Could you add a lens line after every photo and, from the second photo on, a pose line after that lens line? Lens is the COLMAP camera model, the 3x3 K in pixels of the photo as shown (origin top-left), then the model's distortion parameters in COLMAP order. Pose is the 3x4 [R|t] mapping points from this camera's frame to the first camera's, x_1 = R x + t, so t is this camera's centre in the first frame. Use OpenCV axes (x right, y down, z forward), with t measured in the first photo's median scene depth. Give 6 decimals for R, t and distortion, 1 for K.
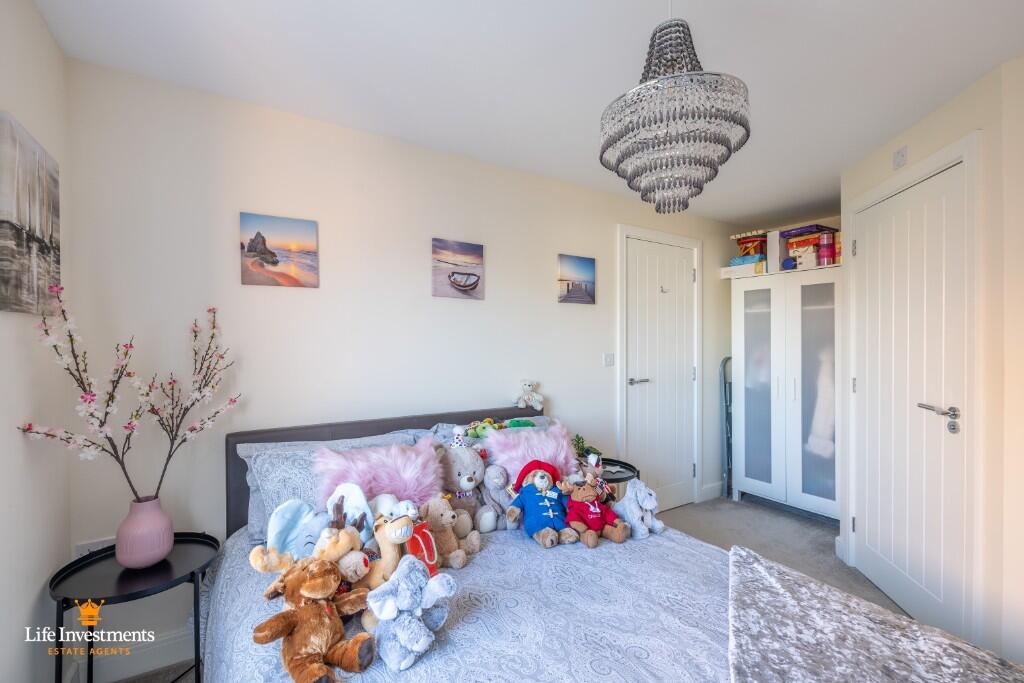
lens RADIAL K [[442.4, 0, 495.6], [0, 442.4, 339.8], [0, 0, 1]] dist [-0.000295, -0.000414]
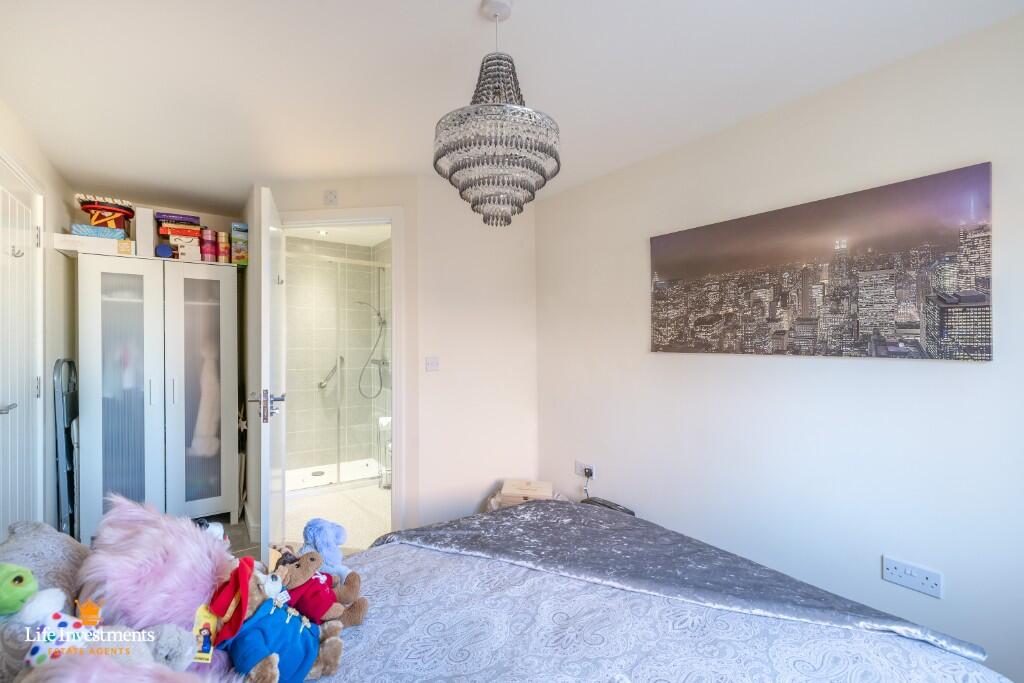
lens RADIAL K [[442.4, 0, 495.6], [0, 442.4, 339.8], [0, 0, 1]] dist [-0.000295, -0.000414]
pose [[-0.049632, -0.004798, 0.998756, -0.258896], [-0.010050, 0.999940, 0.004304, -0.005069], [-0.998717, -0.009824, -0.049677, 0.394022]]
